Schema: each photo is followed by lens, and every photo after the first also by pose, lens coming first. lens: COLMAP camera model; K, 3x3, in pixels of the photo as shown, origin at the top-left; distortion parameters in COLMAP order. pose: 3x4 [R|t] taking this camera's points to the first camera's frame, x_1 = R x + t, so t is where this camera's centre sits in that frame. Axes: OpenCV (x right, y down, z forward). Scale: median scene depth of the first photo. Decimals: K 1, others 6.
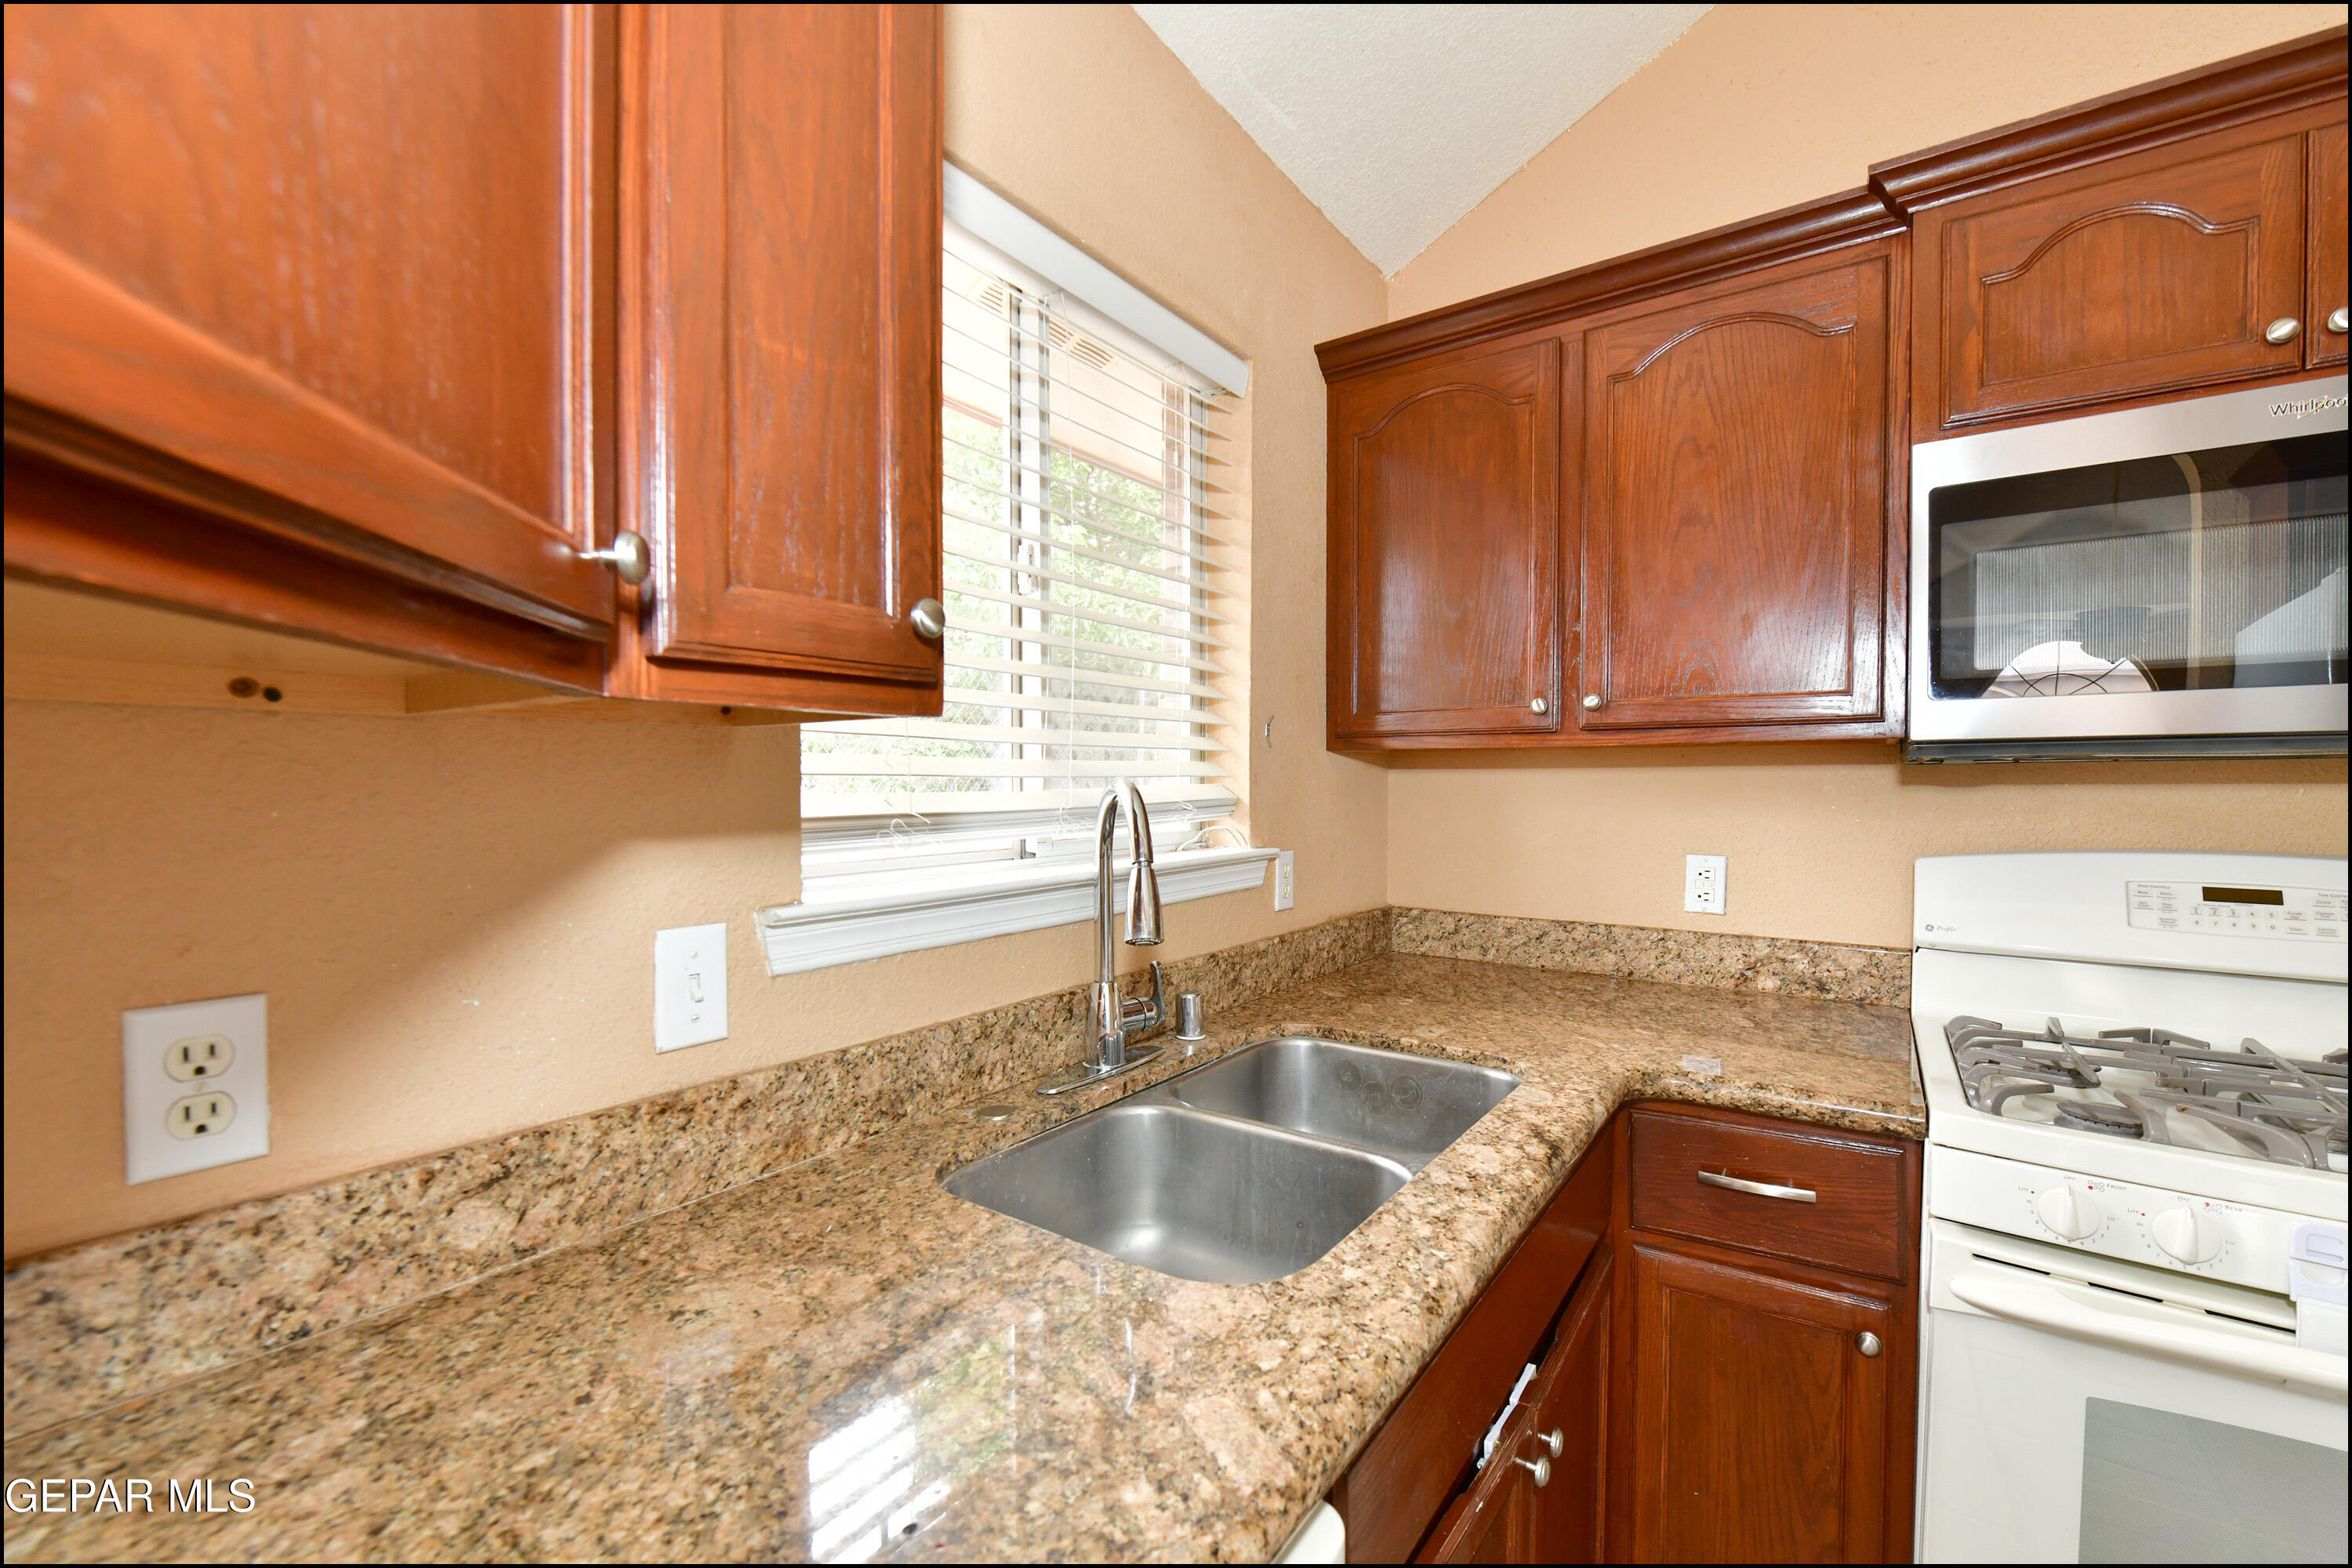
lens RADIAL K [[964.1, 0, 1188.2], [0, 964.1, 789.3], [0, 0, 1]] dist [-0.004509, -0.000315]
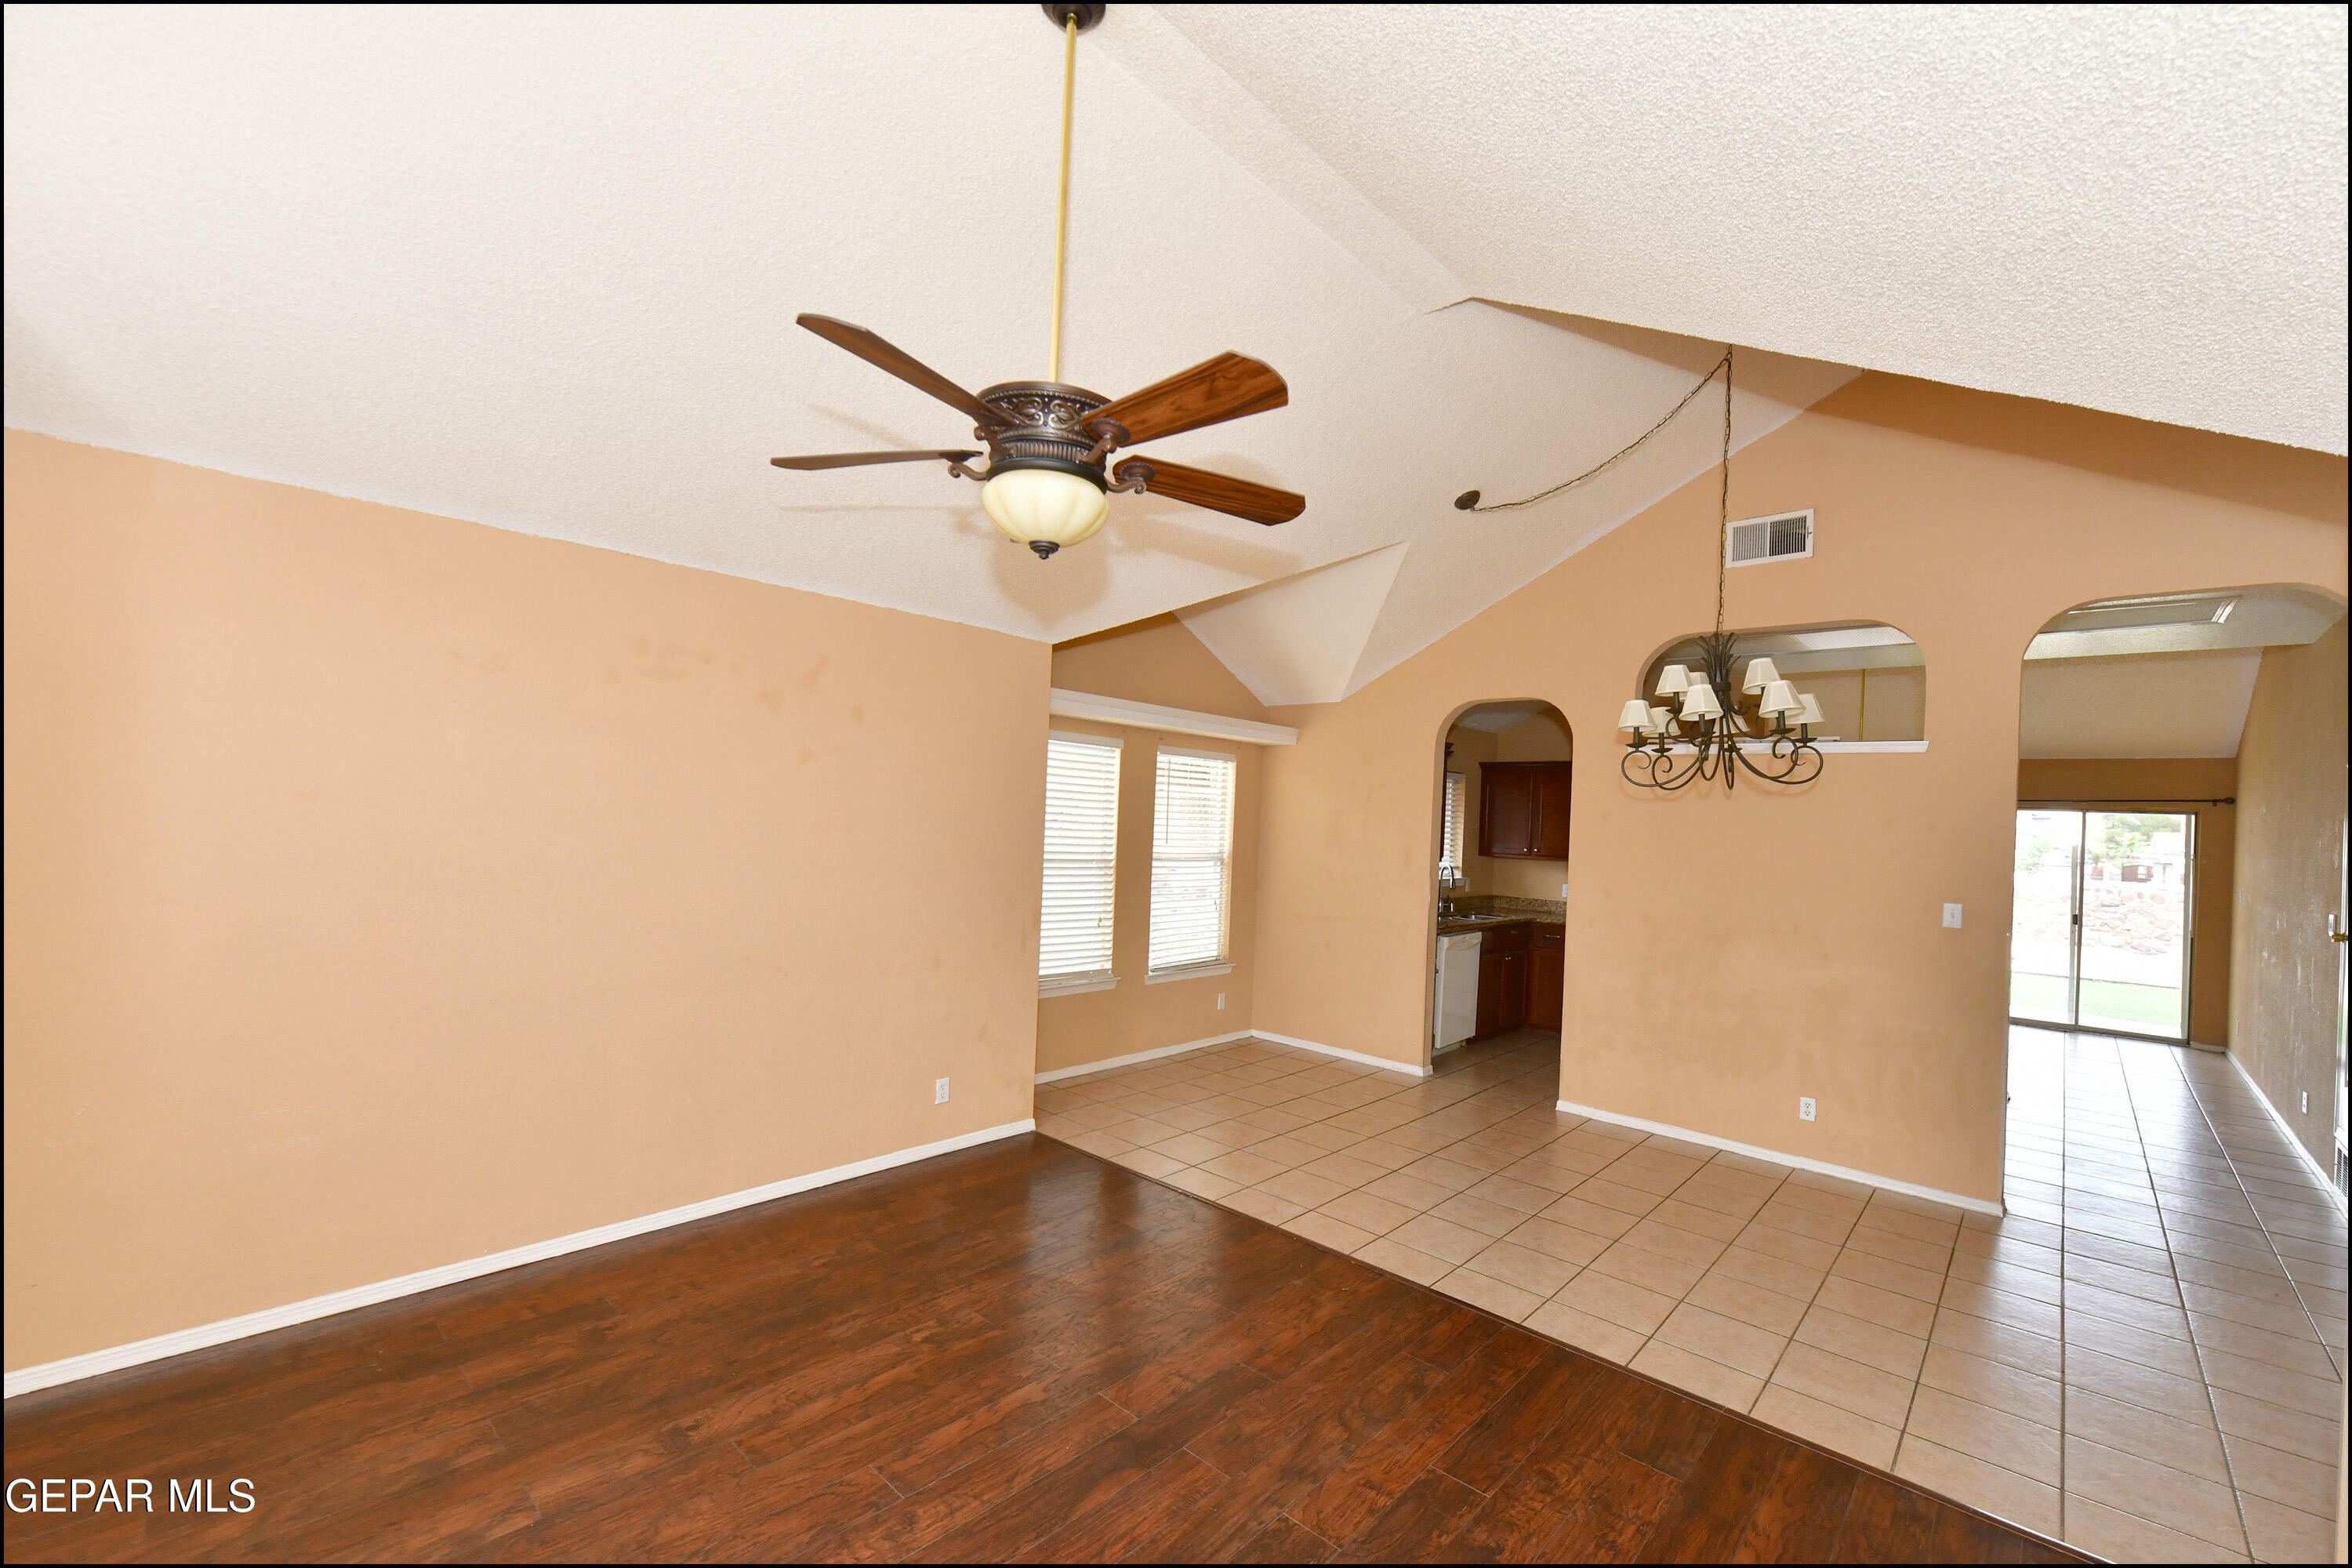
lens RADIAL K [[964.1, 0, 1193.2], [0, 964.1, 800.2], [0, 0, 1]] dist [-0.004509, -0.000315]
pose [[0.991196, 0.042682, -0.125332, -0.991078], [-0.046087, 0.998640, -0.024395, -0.204109], [0.124121, 0.029956, 0.991815, -5.753438]]
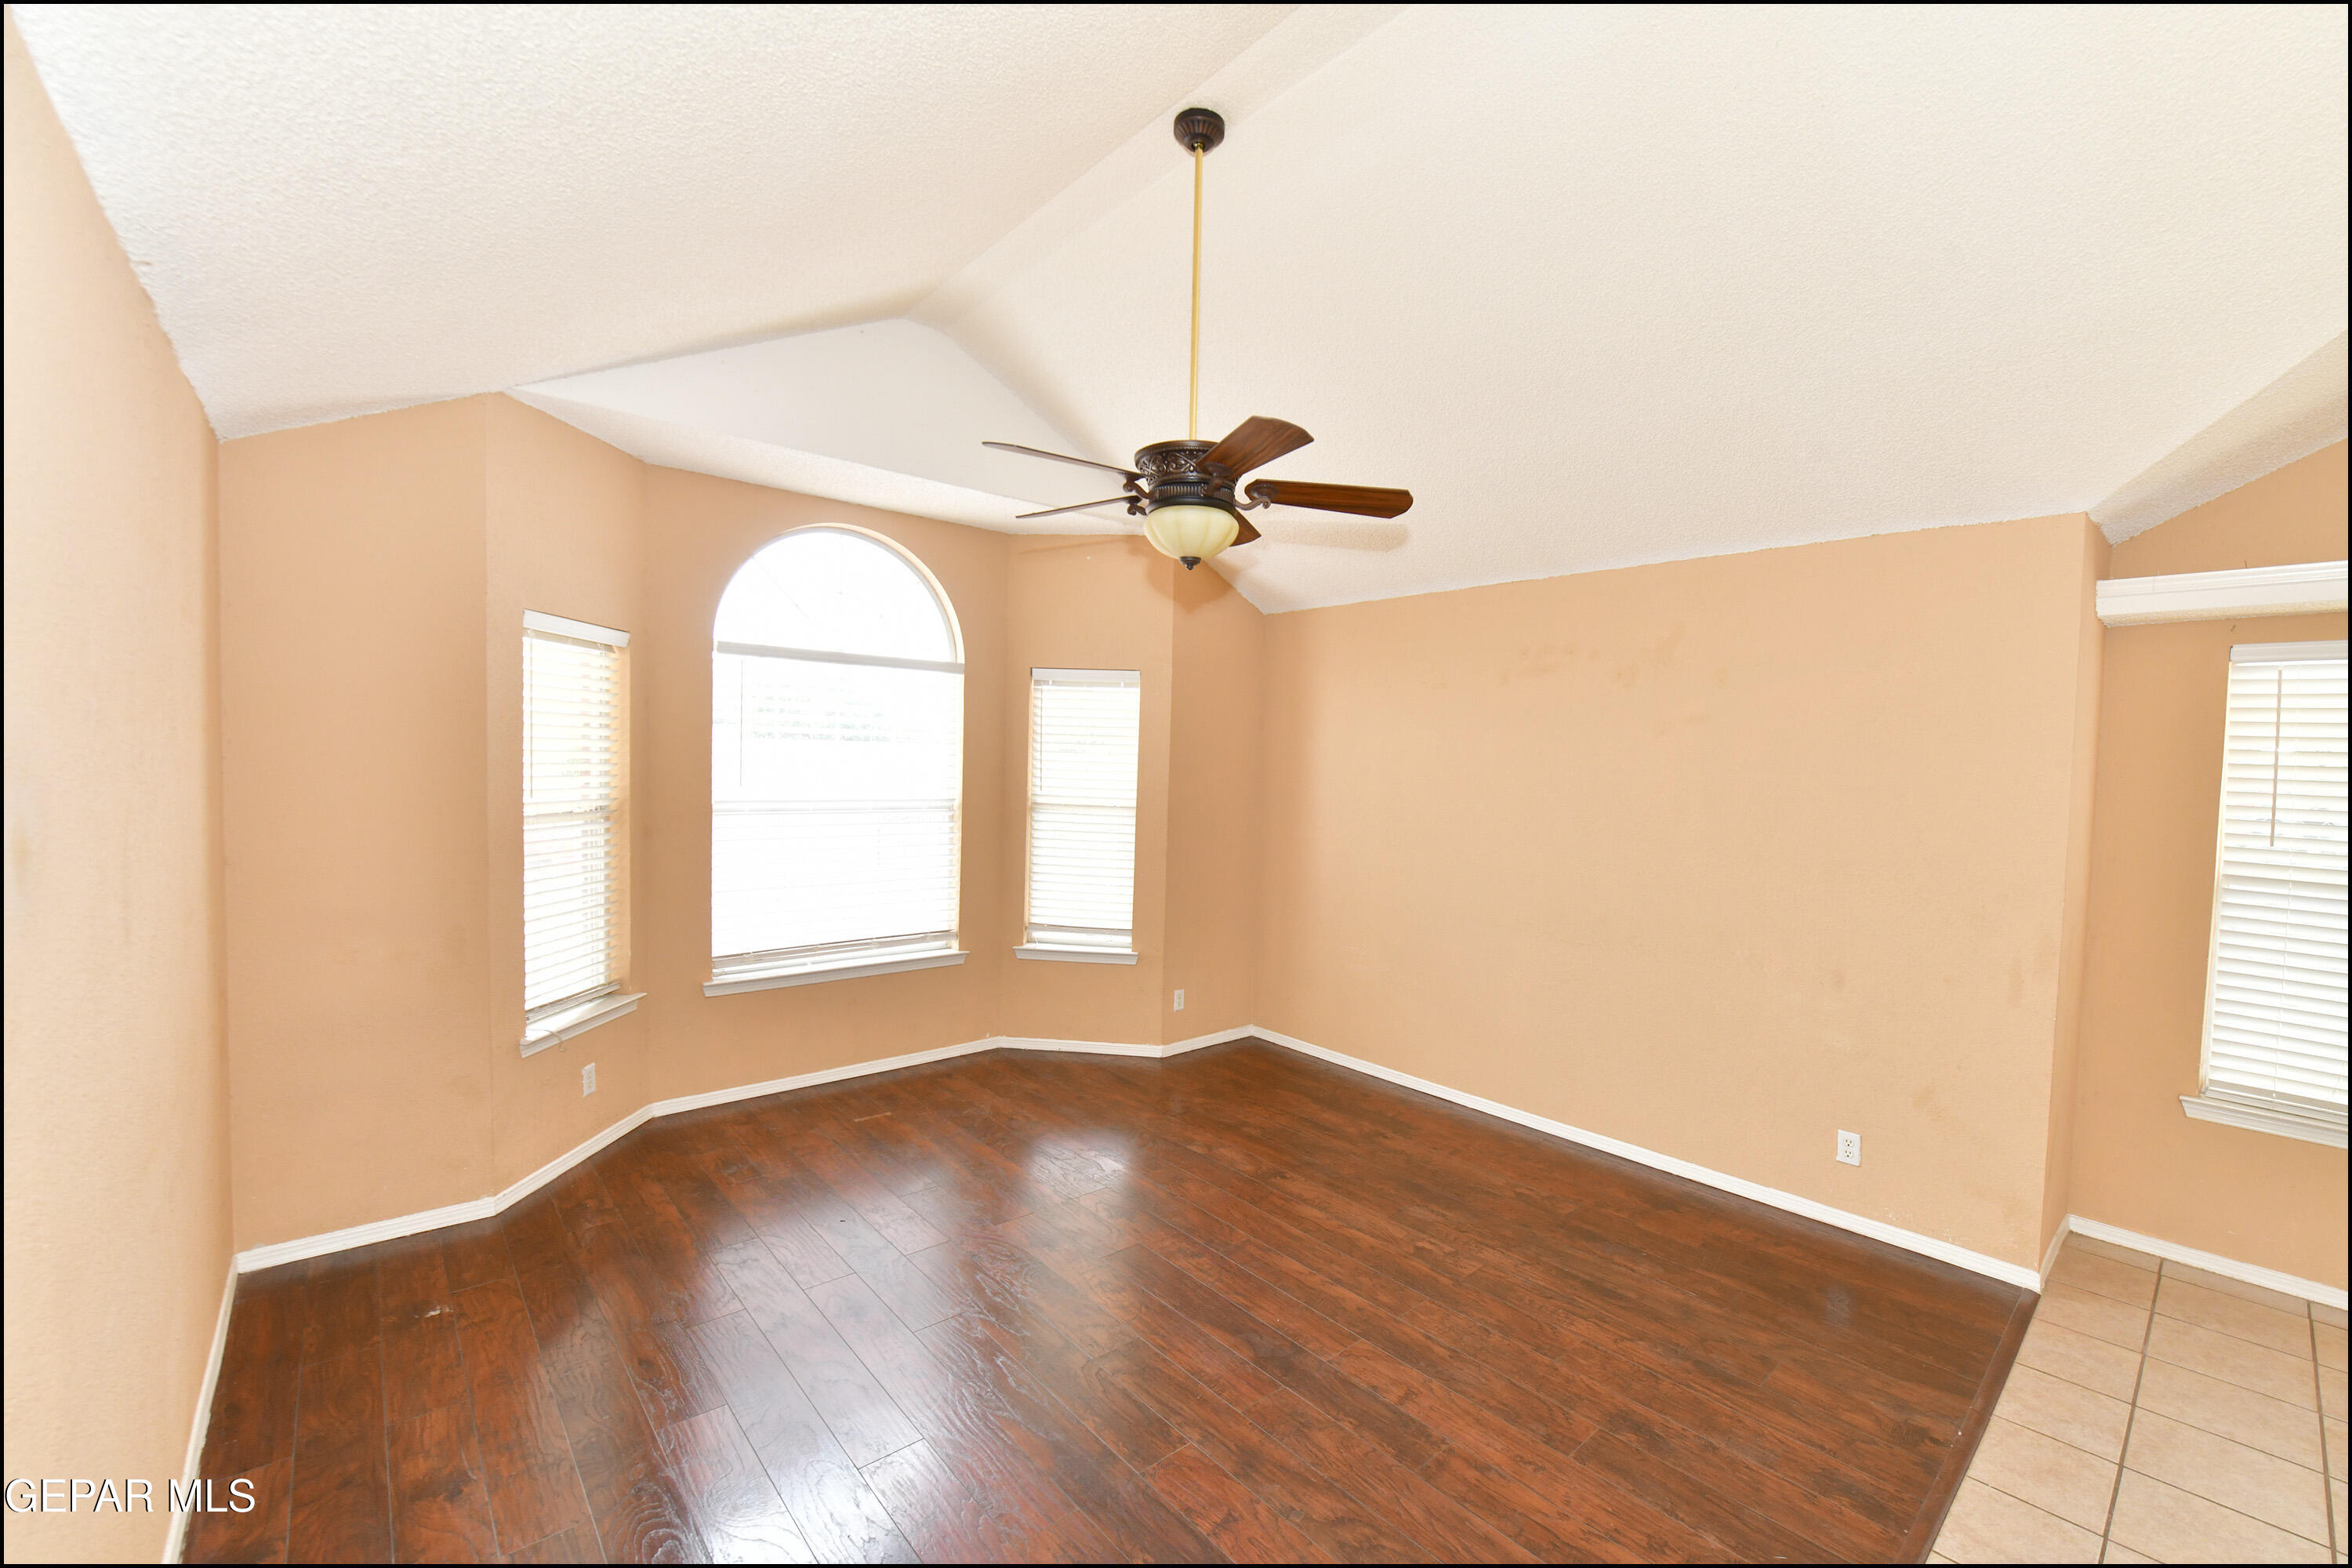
lens RADIAL K [[964.1, 0, 1195.1], [0, 964.1, 796.6], [0, 0, 1]] dist [-0.004509, -0.000315]
pose [[-0.227653, 0.030939, -0.973251, 0.889626], [-0.036588, 0.998517, 0.040301, -0.216554], [0.973055, 0.044784, -0.226183, -3.350724]]
